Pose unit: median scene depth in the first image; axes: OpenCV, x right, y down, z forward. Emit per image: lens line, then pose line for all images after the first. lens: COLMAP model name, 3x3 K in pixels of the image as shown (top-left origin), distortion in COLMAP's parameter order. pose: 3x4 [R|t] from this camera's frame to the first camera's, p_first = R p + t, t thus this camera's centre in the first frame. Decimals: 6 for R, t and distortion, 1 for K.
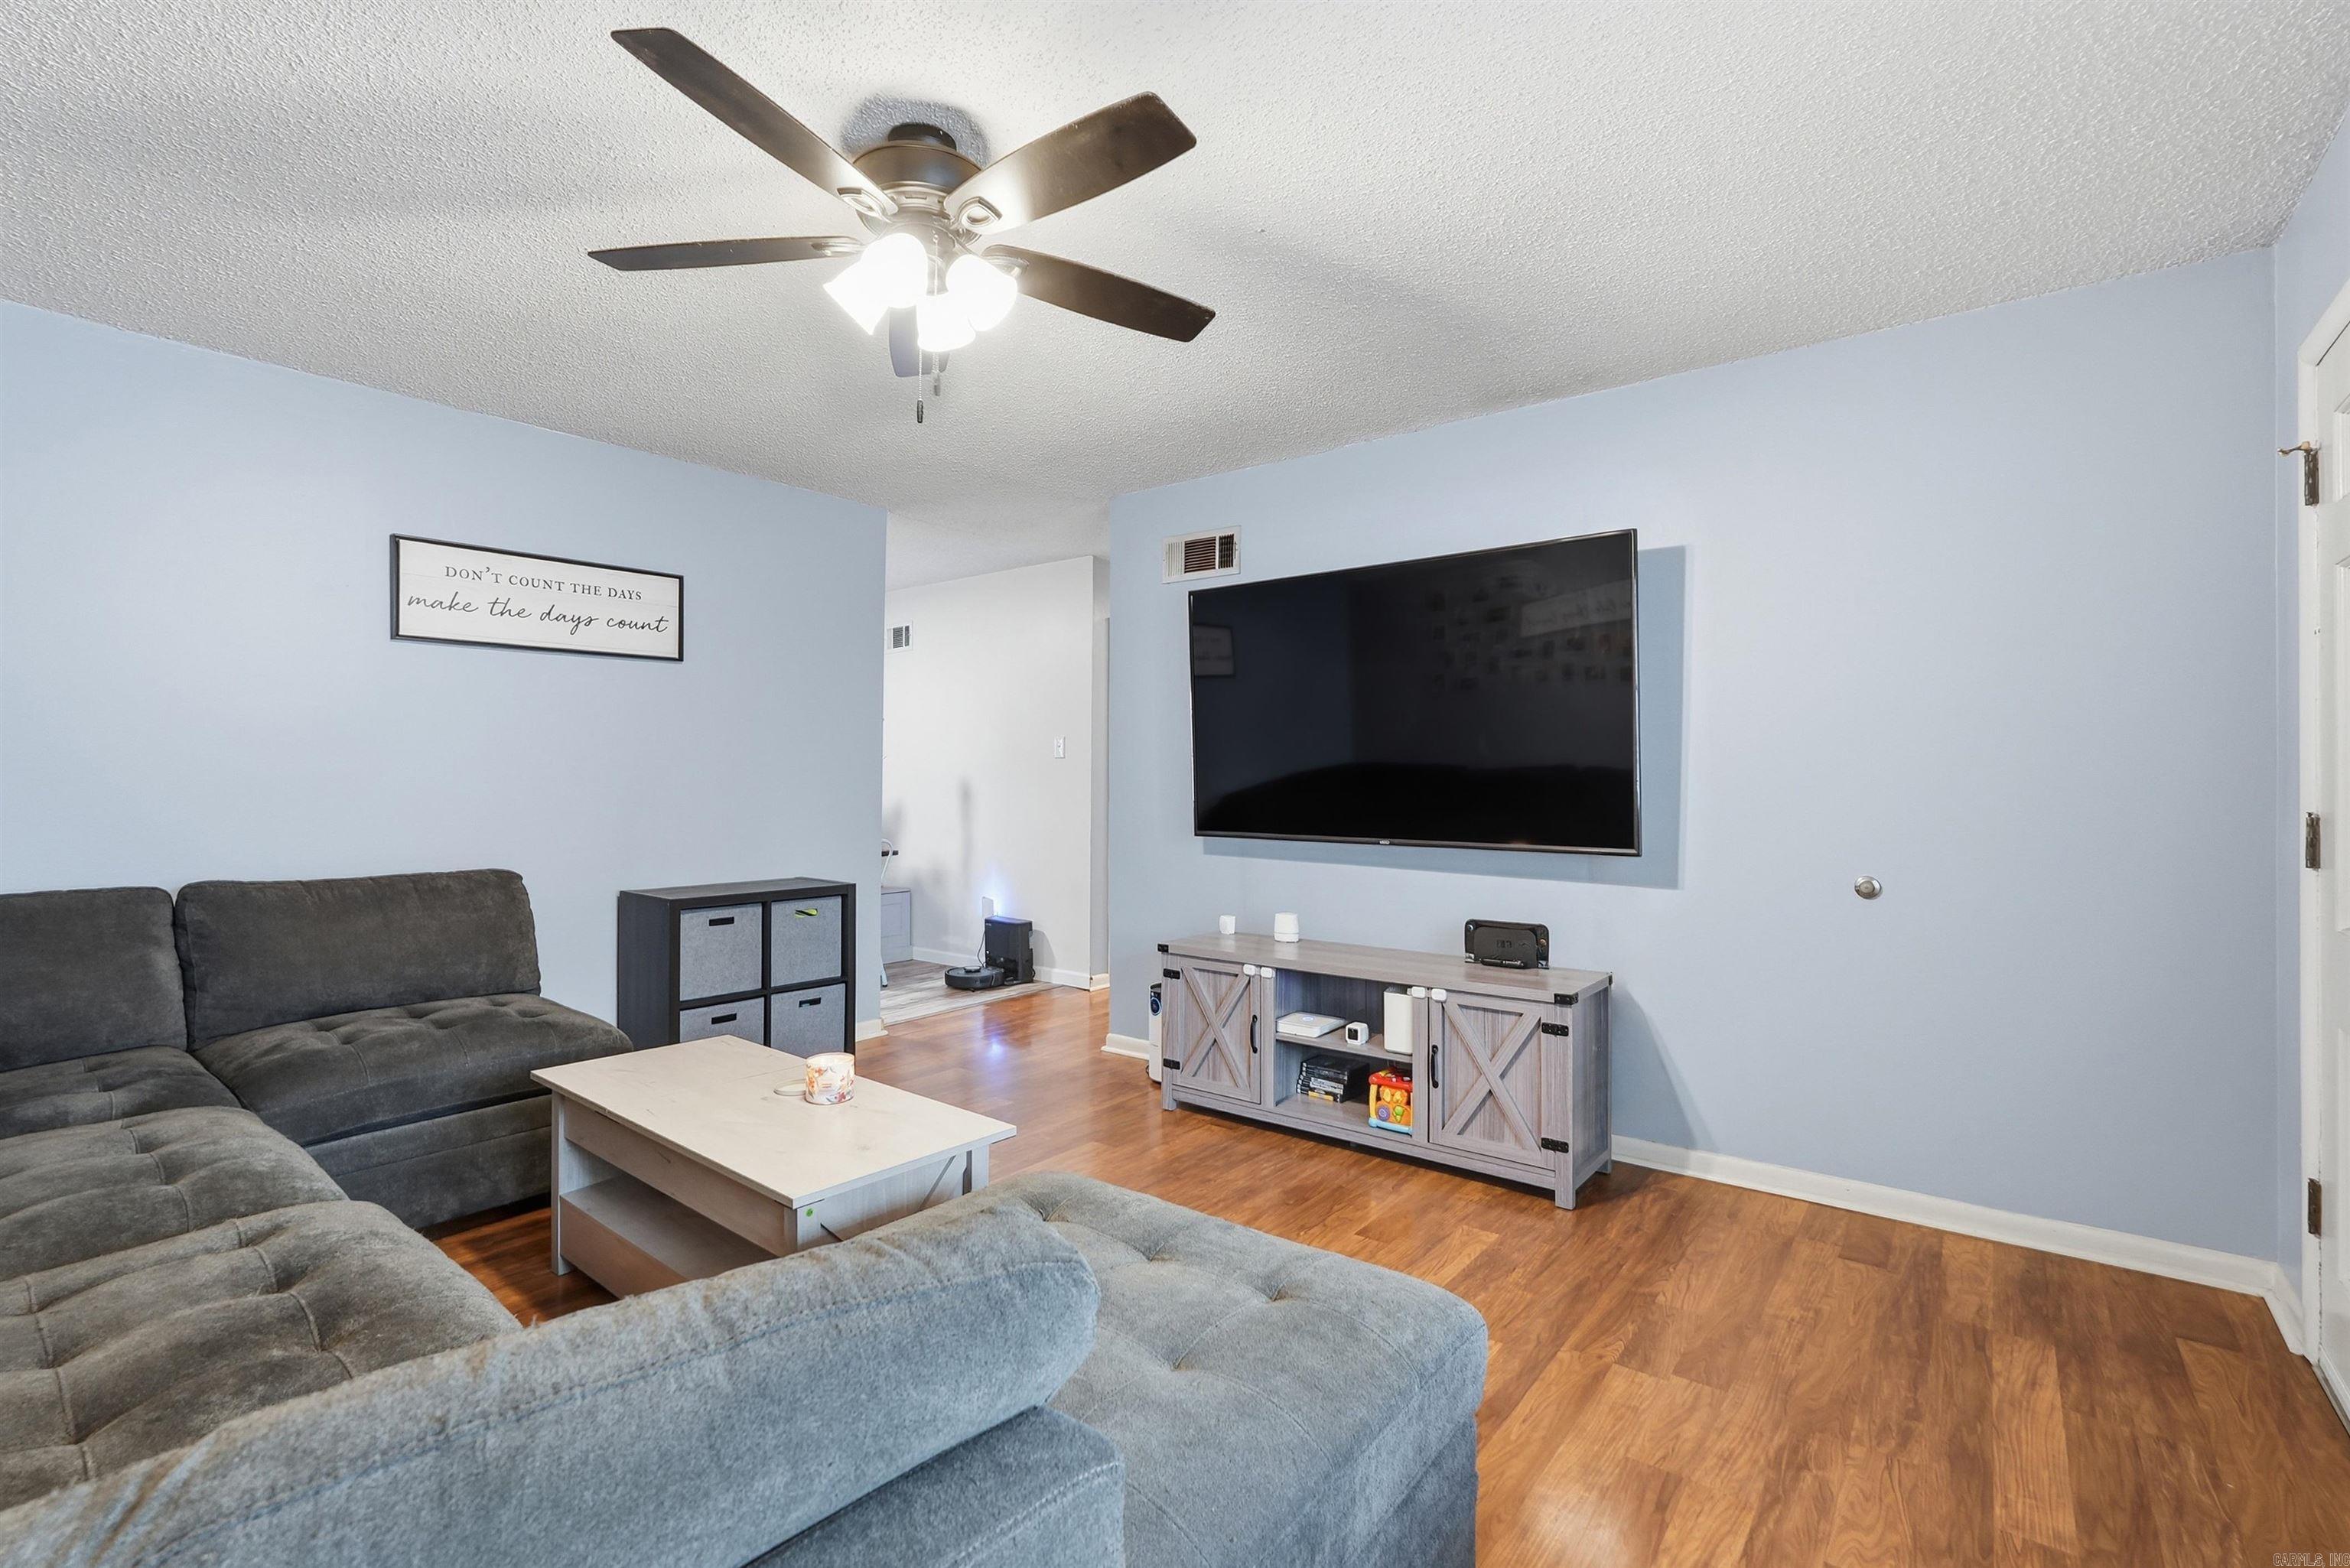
lens RADIAL K [[1047.6, 0, 1203.4], [0, 1047.6, 741.6], [0, 0, 1]] dist [-0.016967, 0.008010]
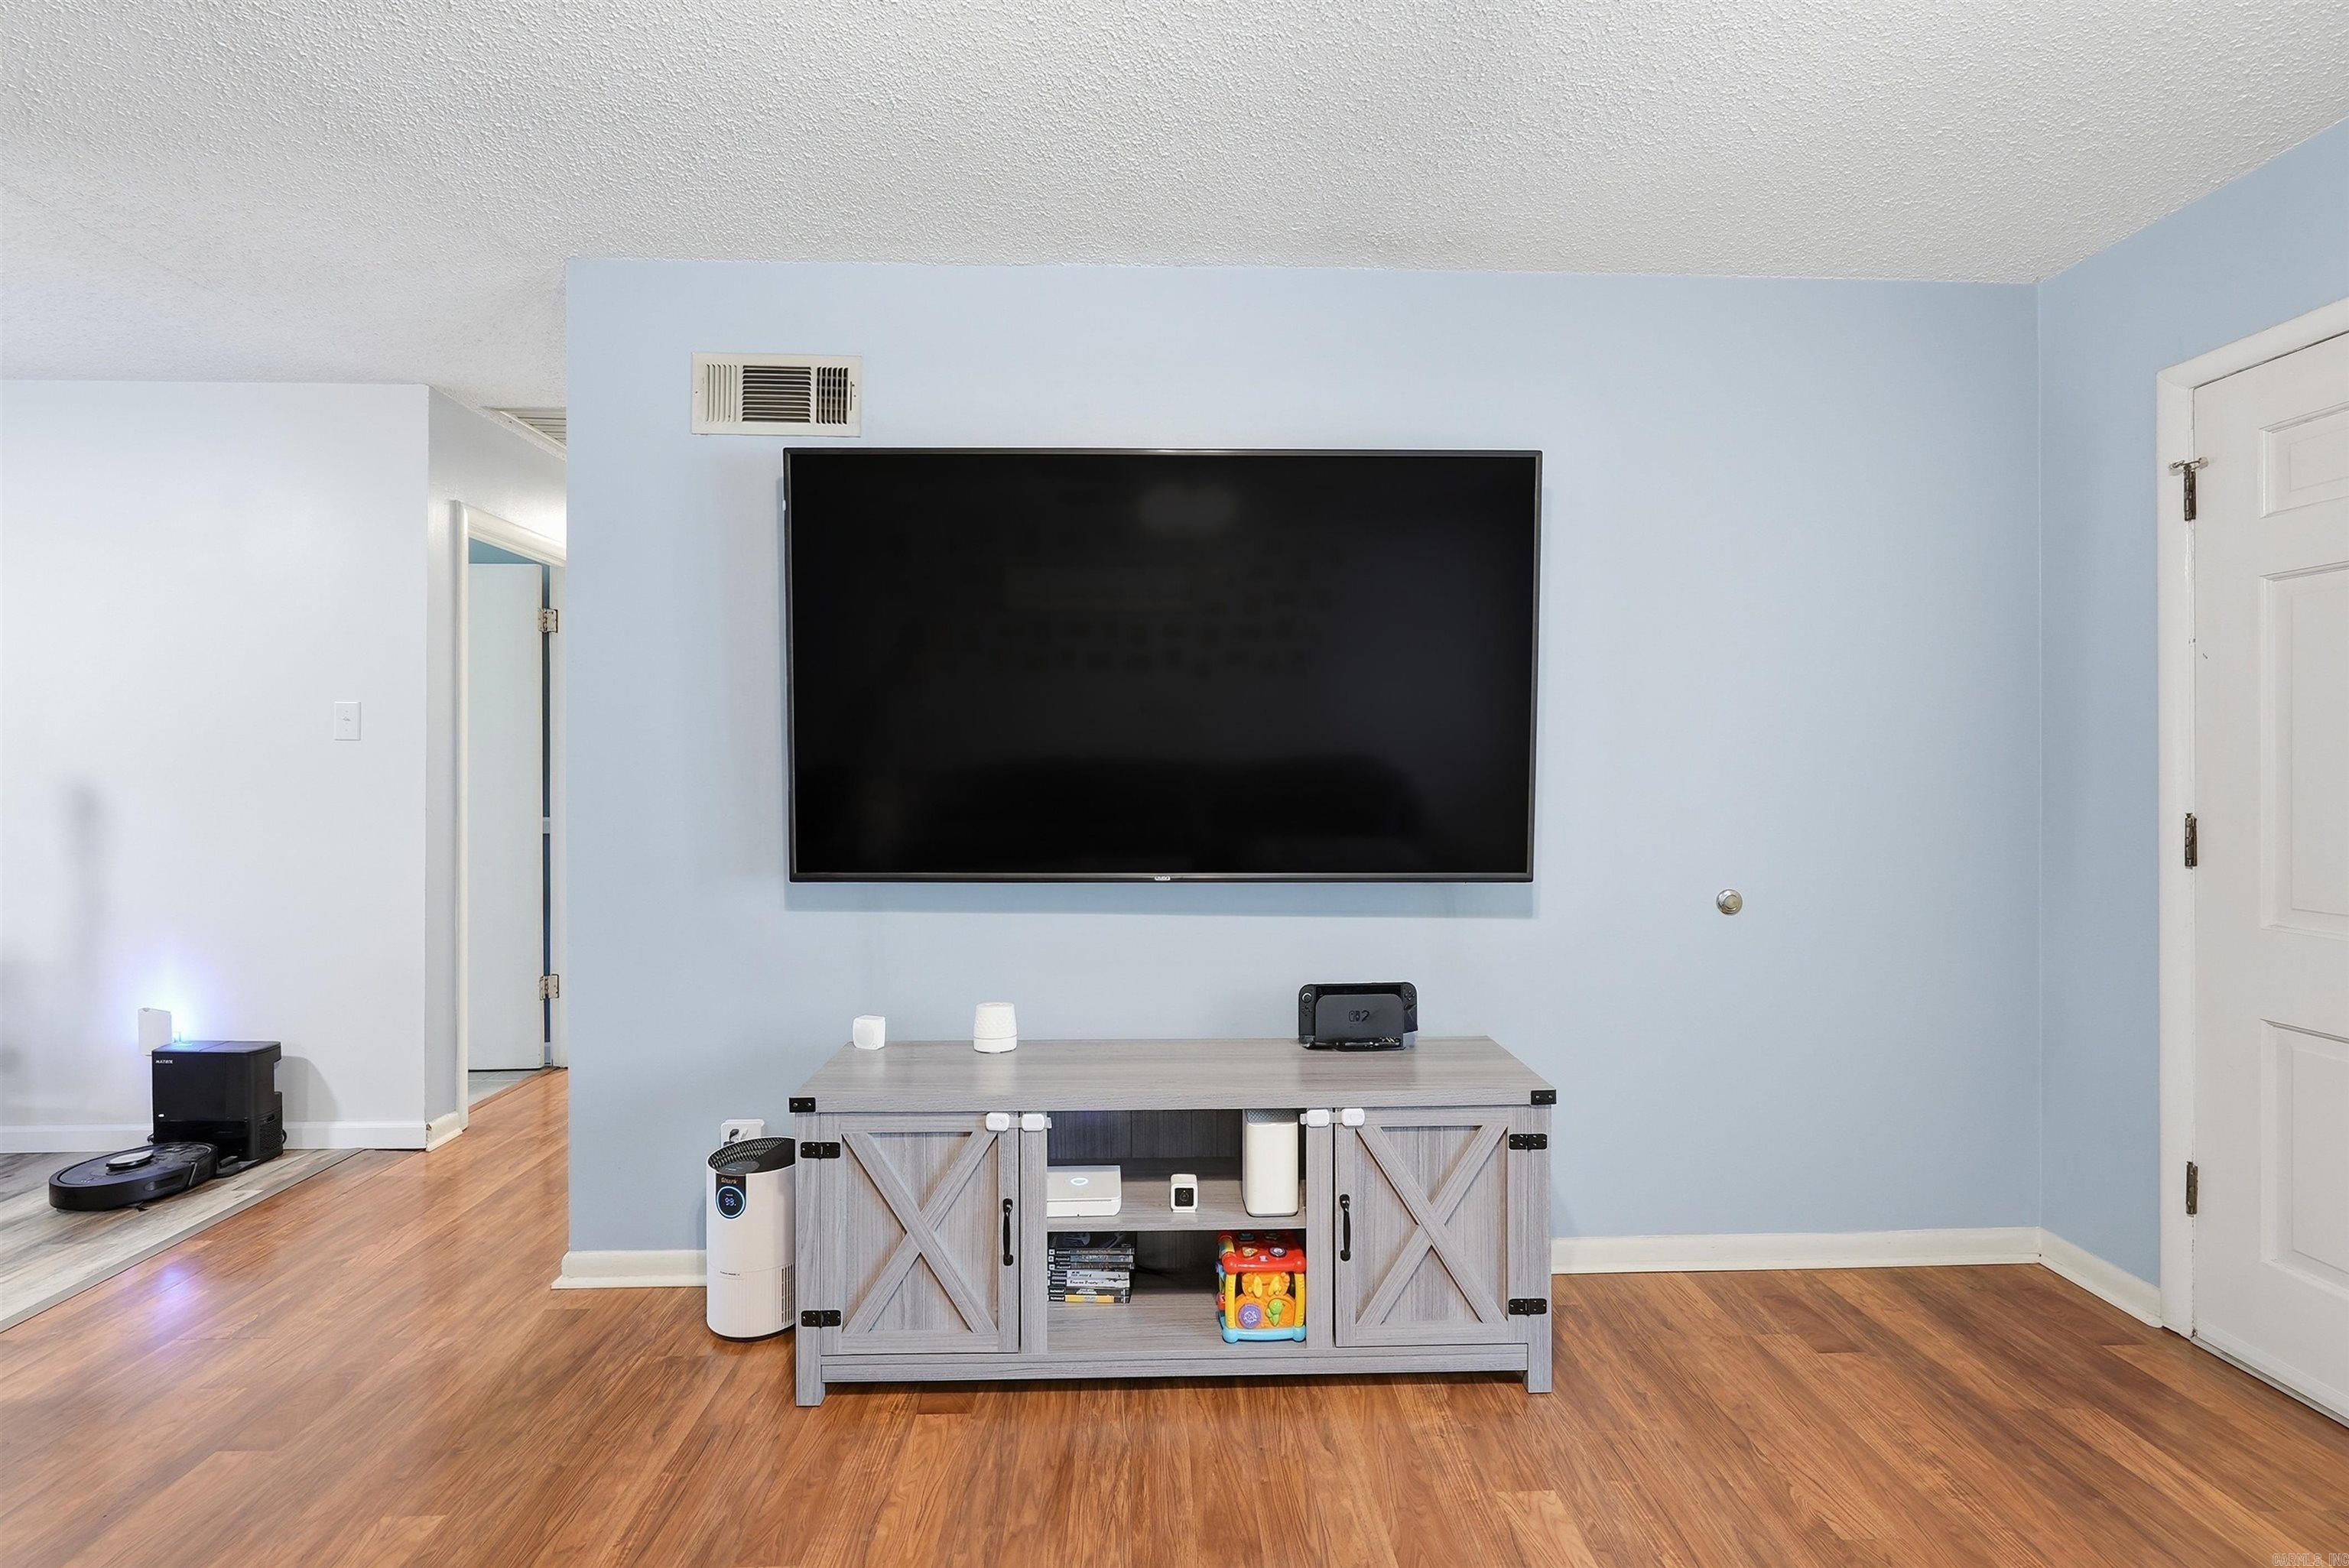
lens RADIAL K [[1047.2, 0, 1191.6], [0, 1047.2, 751.4], [0, 0, 1]] dist [-0.016967, 0.008010]
pose [[0.777468, 0.006624, 0.628888, -0.238840], [-0.021499, 0.999640, 0.016049, 0.007047], [-0.628555, -0.025998, 0.777331, 0.518539]]
